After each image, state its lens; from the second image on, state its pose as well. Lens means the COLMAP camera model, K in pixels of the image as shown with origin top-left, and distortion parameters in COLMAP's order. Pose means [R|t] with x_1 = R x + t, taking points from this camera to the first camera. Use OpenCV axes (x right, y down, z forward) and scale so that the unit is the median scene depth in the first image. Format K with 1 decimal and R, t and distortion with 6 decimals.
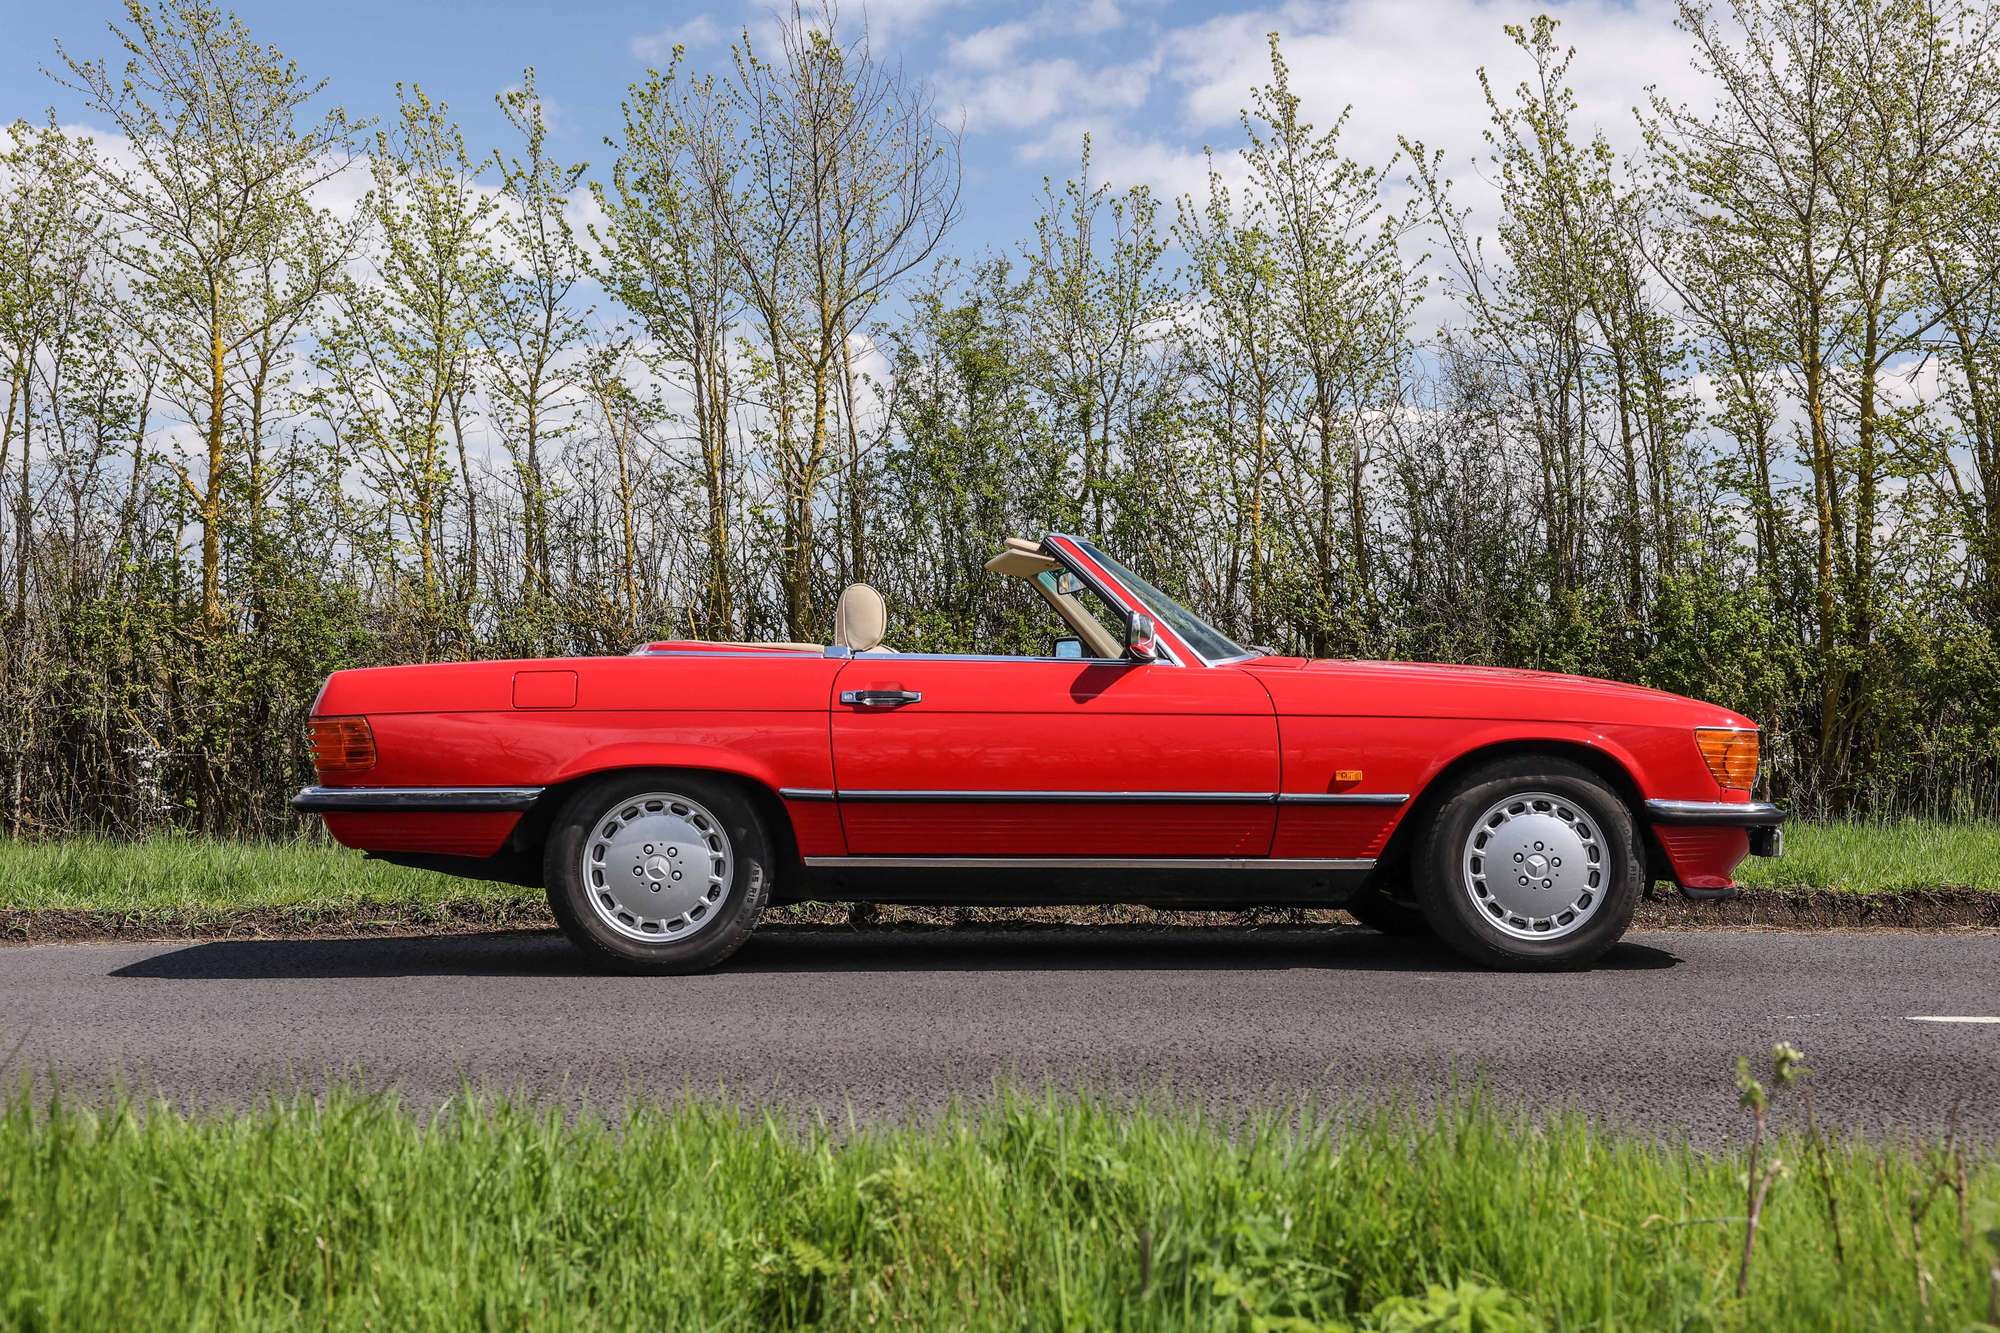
lens RADIAL K [[2961.0, 0, 1006.0], [0, 2961.0, 654.7], [0, 0, 1]] dist [0.282983, 0.000000]
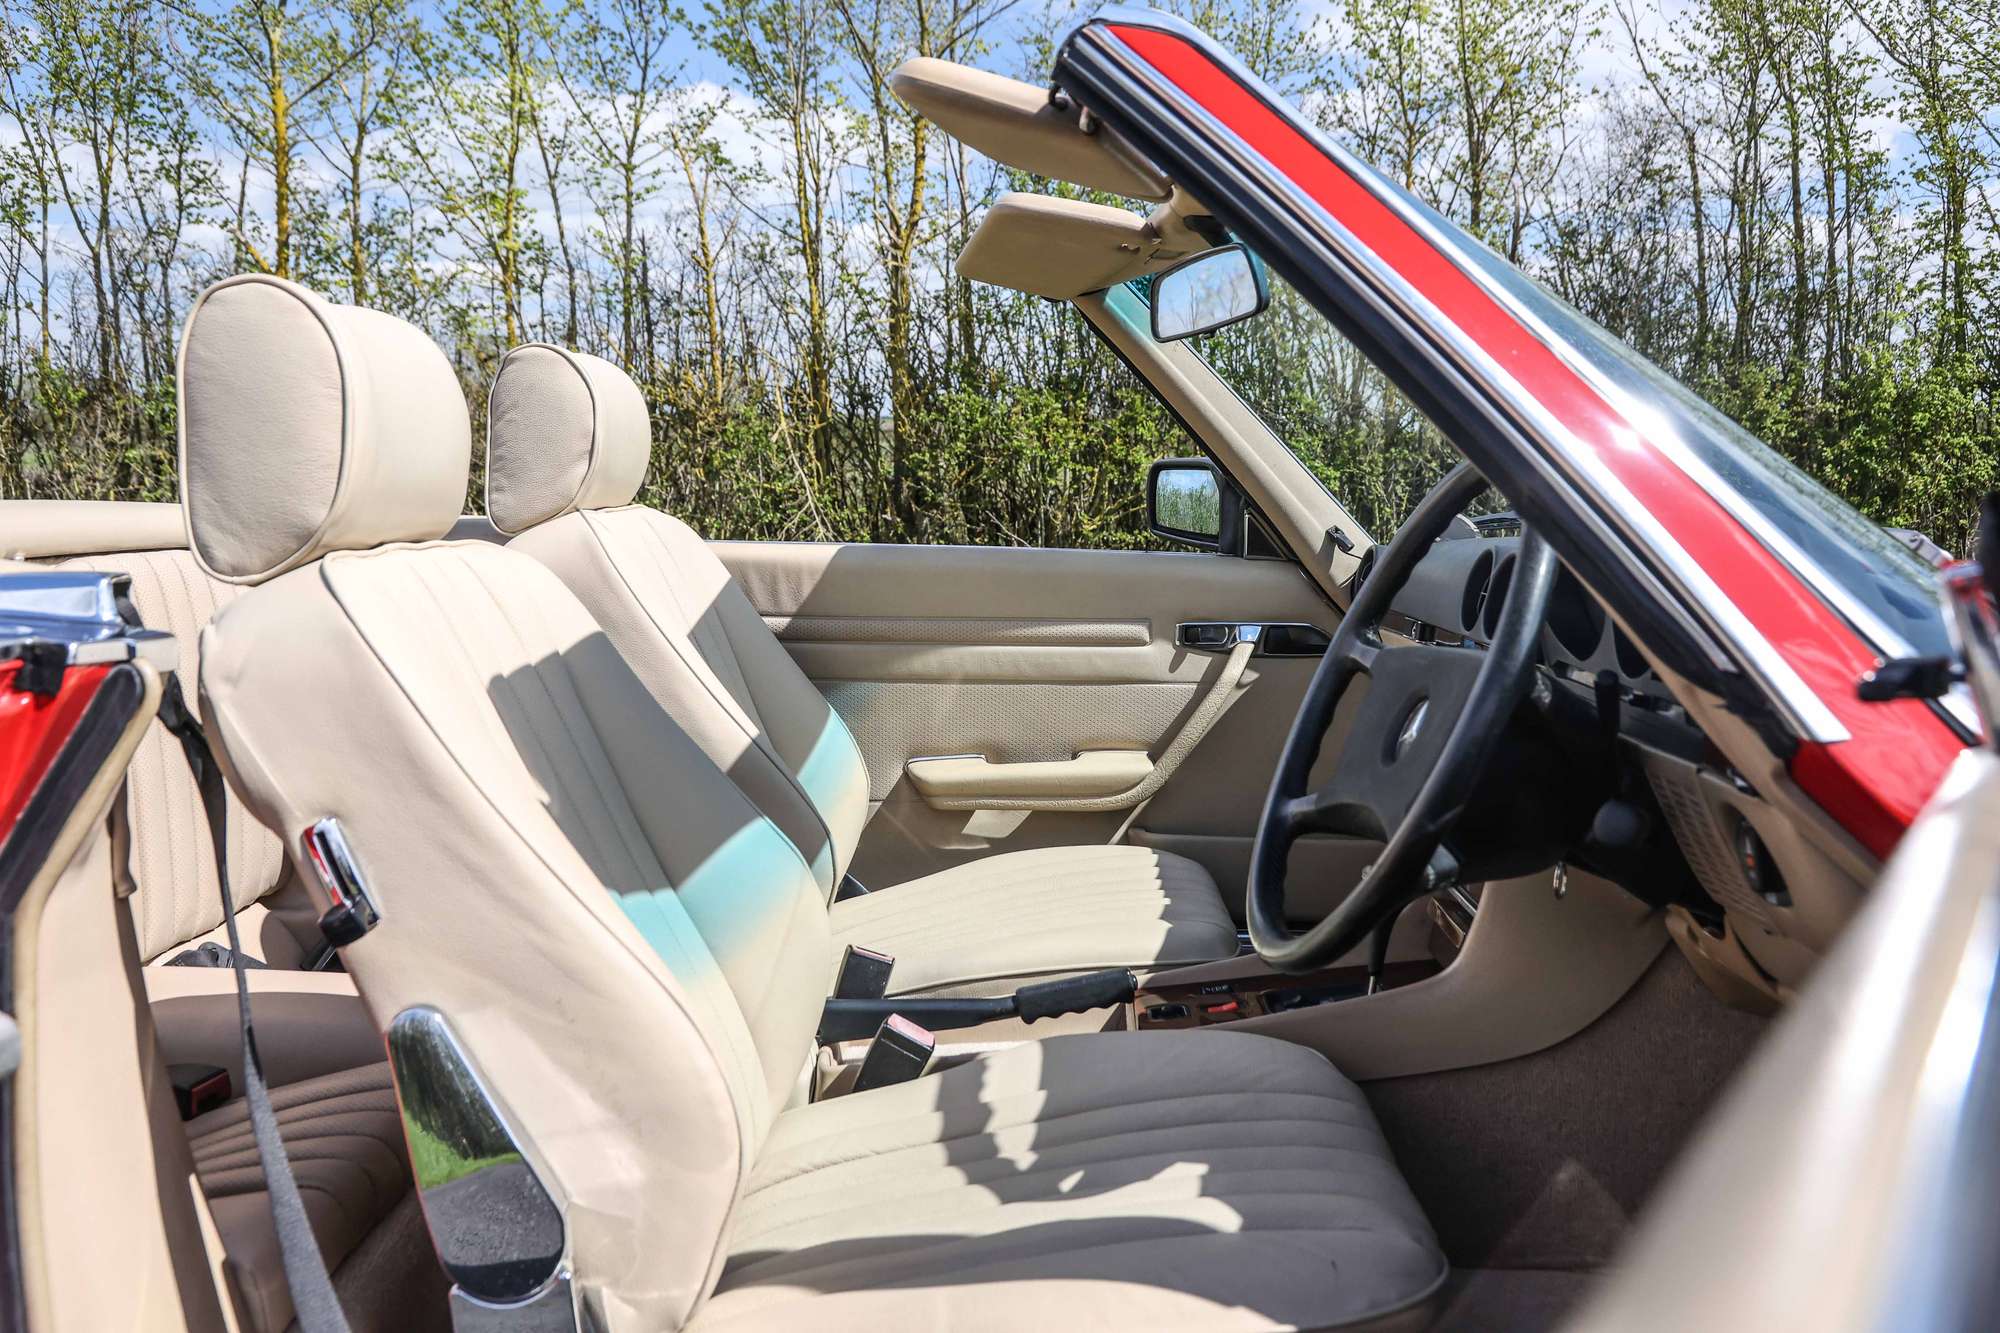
lens RADIAL K [[1782.0, 0, 999.3], [0, 1782.0, 668.6], [0, 0, 1]] dist [0.014052, 0.014757]
pose [[0.996332, 0.015585, -0.084139, 0.010167], [-0.003701, 0.990202, 0.139595, -0.006342], [0.085491, -0.138772, 0.986627, 0.436781]]
